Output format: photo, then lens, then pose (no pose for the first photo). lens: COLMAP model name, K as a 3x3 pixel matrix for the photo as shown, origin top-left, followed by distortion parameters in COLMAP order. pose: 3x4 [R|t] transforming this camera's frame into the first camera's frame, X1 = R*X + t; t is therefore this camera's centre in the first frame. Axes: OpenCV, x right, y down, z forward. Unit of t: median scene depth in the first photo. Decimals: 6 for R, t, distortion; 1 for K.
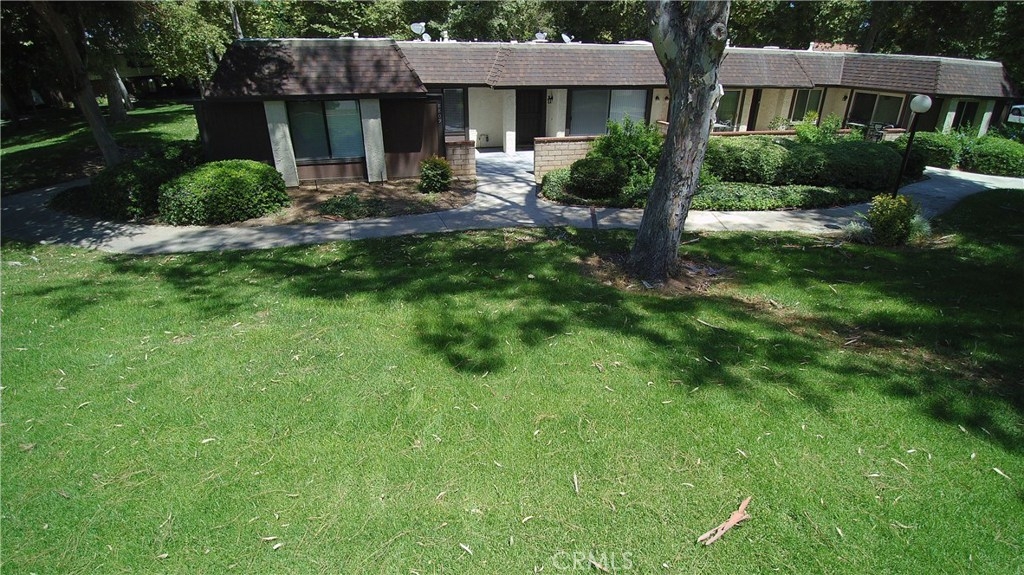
lens RADIAL K [[487.5, 0, 514.9], [0, 487.5, 280.2], [0, 0, 1]] dist [-0.027939, -0.017614]
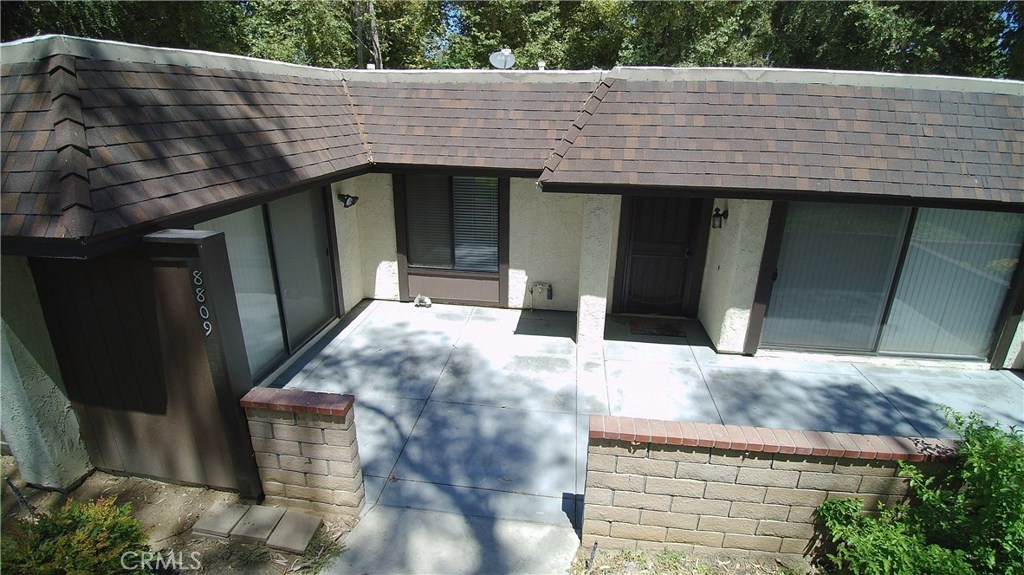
lens RADIAL K [[487.5, 0, 516.7], [0, 487.5, 284.6], [0, 0, 1]] dist [-0.027939, -0.017614]
pose [[0.924175, 0.133562, -0.357857, 0.093155], [-0.167225, 0.983795, -0.064683, -0.369120], [0.343419, 0.119621, 0.931533, 0.824691]]
